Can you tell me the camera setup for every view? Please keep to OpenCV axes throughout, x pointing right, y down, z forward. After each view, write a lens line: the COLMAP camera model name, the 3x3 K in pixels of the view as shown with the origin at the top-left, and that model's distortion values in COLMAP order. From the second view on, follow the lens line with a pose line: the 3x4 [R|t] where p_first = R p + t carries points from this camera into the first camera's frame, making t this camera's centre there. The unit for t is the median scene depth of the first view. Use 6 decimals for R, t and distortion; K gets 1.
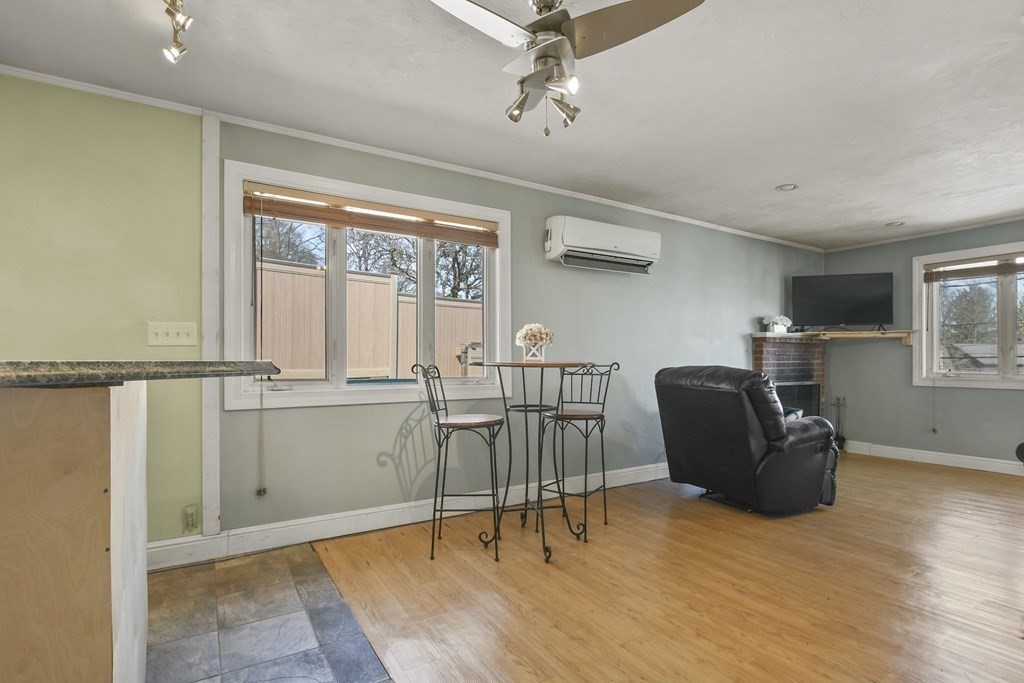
lens RADIAL K [[508.3, 0, 512.1], [0, 508.3, 357.1], [0, 0, 1]] dist [0.006967, 0.000422]
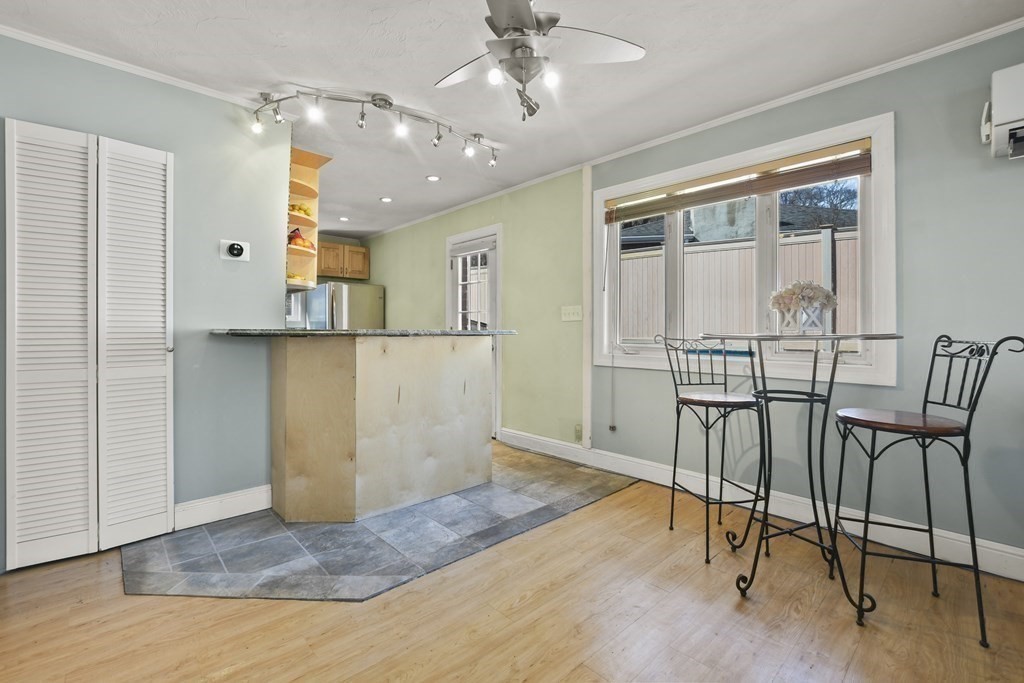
lens RADIAL K [[452.5, 0, 513.4], [0, 452.5, 335.7], [0, 0, 1]] dist [-0.024876, 0.002670]
pose [[0.199026, 0.005816, -0.979977, 0.631679], [-0.002659, 0.999982, 0.005395, 0.014585], [0.979991, 0.001532, 0.199037, 0.513595]]
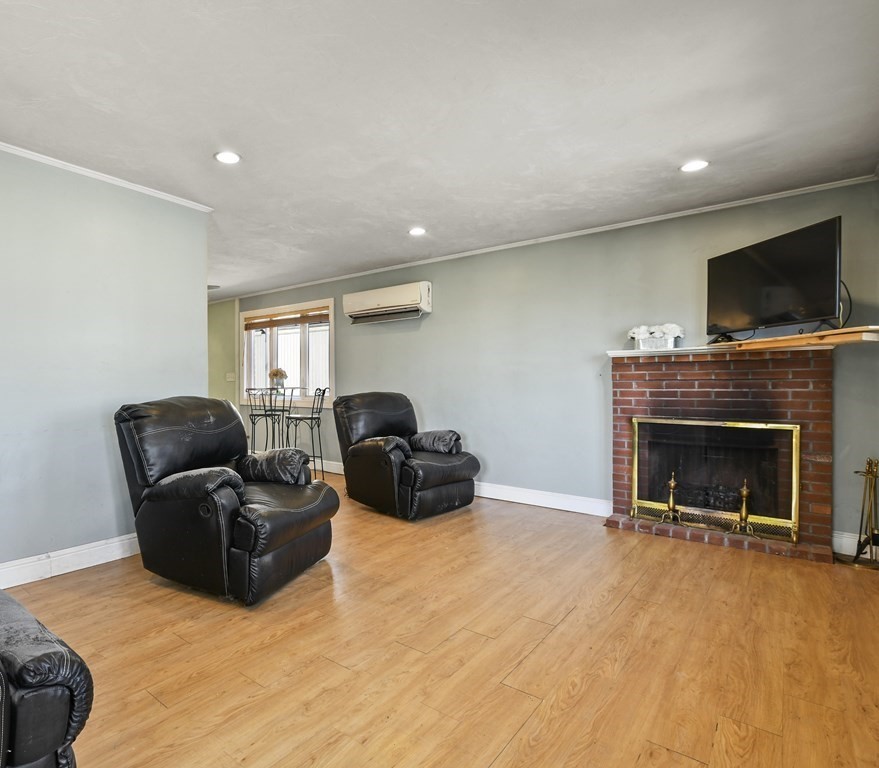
lens RADIAL K [[472.7, 0, 438.6], [0, 472.7, 385.4], [0, 0, 1]] dist [0.037396, 0.000075]
pose [[0.395890, -0.001632, -0.918296, 2.127954], [0.005335, 0.999986, 0.000522, 0.003127], [0.918282, -0.005106, 0.395893, 0.947100]]
